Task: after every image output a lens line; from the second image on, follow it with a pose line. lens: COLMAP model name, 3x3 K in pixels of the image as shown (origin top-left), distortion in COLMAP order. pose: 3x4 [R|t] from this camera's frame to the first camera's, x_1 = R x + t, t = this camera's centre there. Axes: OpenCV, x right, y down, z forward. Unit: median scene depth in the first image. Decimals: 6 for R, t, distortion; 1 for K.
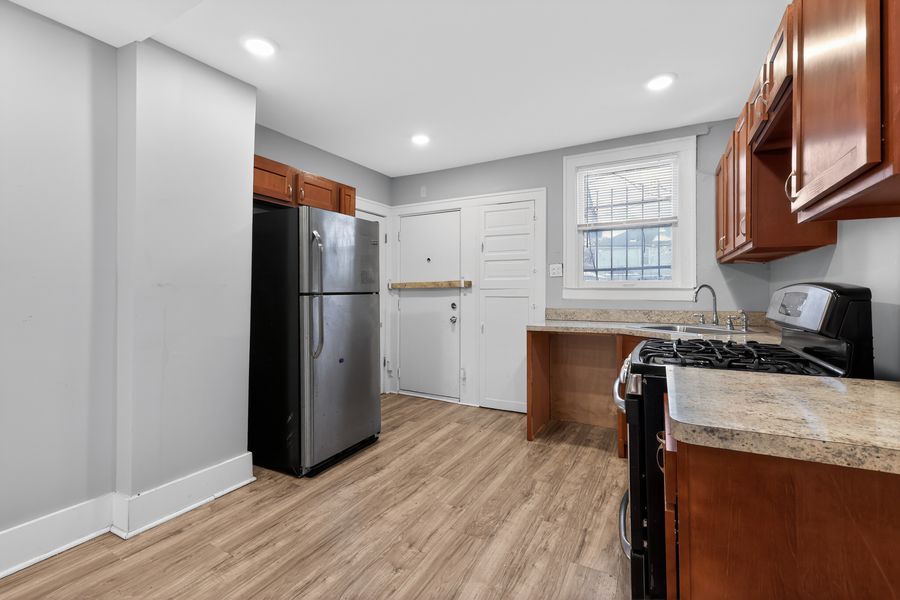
lens RADIAL K [[395.7, 0, 445.5], [0, 395.7, 285.3], [0, 0, 1]] dist [0.007678, 0.001007]
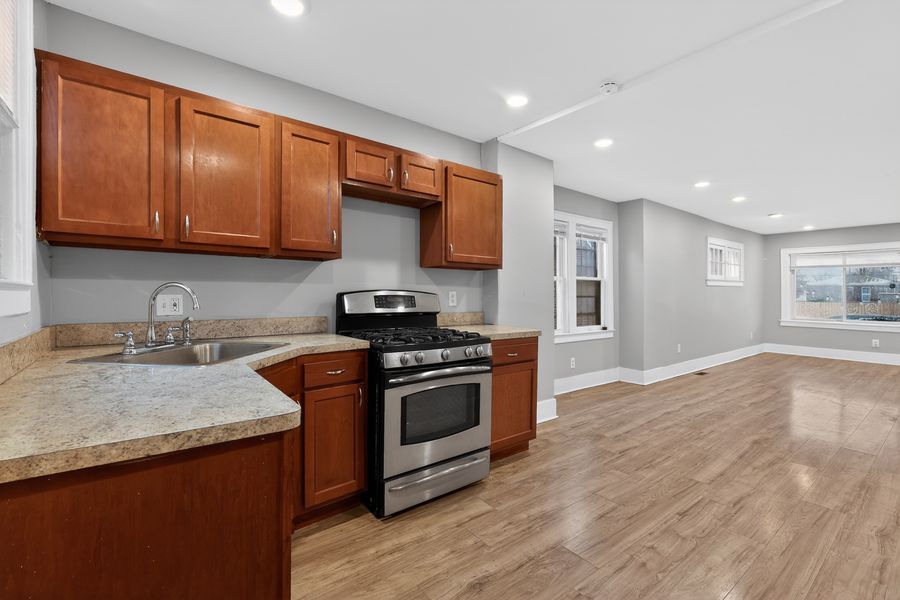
lens RADIAL K [[395.7, 0, 453.5], [0, 395.7, 298.8], [0, 0, 1]] dist [0.007678, 0.001007]
pose [[-0.925408, -0.008471, 0.378877, -0.013108], [-0.010485, 0.999940, -0.003252, 0.019620], [-0.378827, -0.006982, -0.925441, 1.266246]]
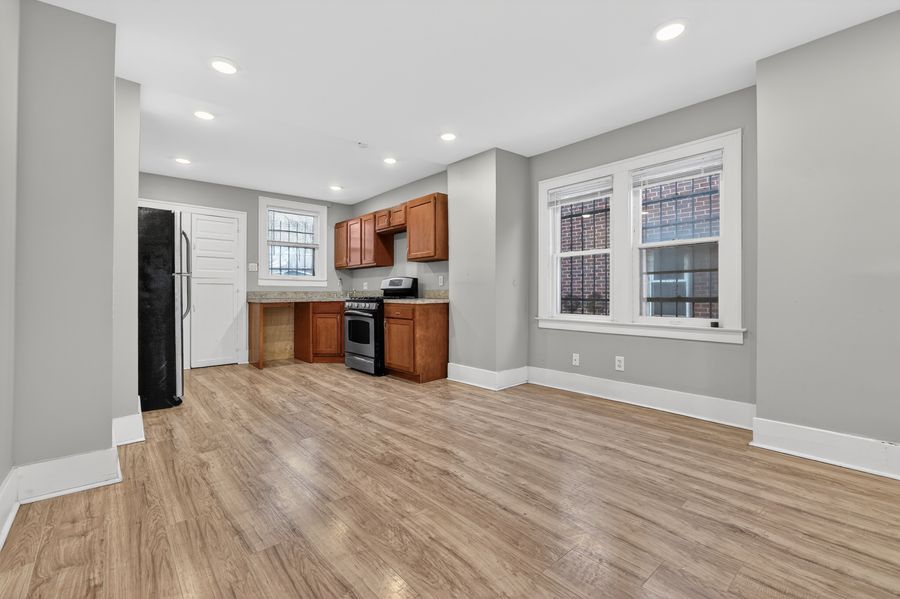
lens RADIAL K [[395.7, 0, 448.8], [0, 395.7, 296.4], [0, 0, 1]] dist [0.007678, 0.001007]
pose [[0.333922, -0.001705, 0.942599, -1.120571], [-0.012716, 0.999899, 0.006313, 0.069229], [-0.942515, -0.014094, 0.333867, -0.296332]]
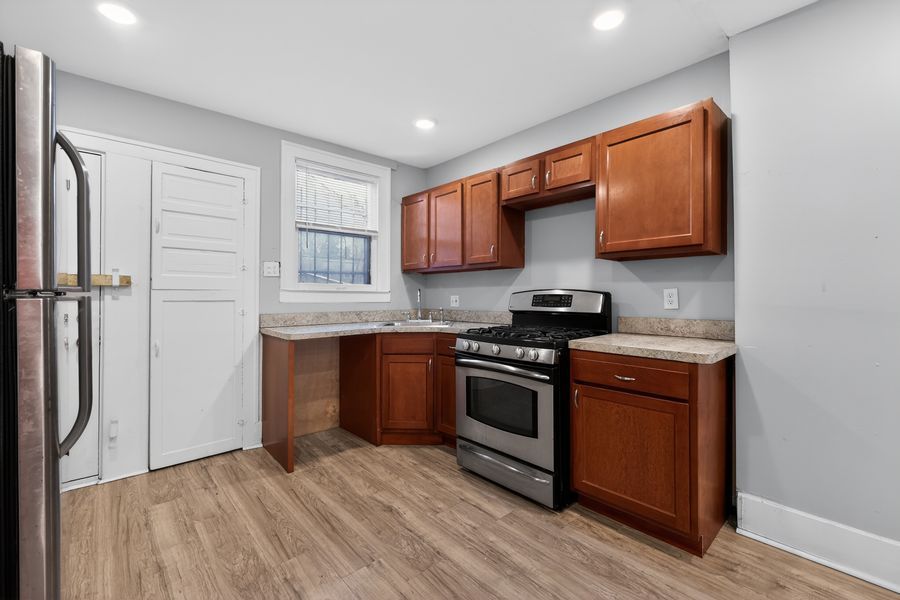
lens RADIAL K [[395.7, 0, 445.7], [0, 395.7, 296.1], [0, 0, 1]] dist [0.007678, 0.001007]
pose [[0.327111, 0.002763, 0.944982, -0.484976], [-0.014719, 0.999889, 0.002171, 0.015582], [-0.944871, -0.014620, 0.327115, 0.437336]]
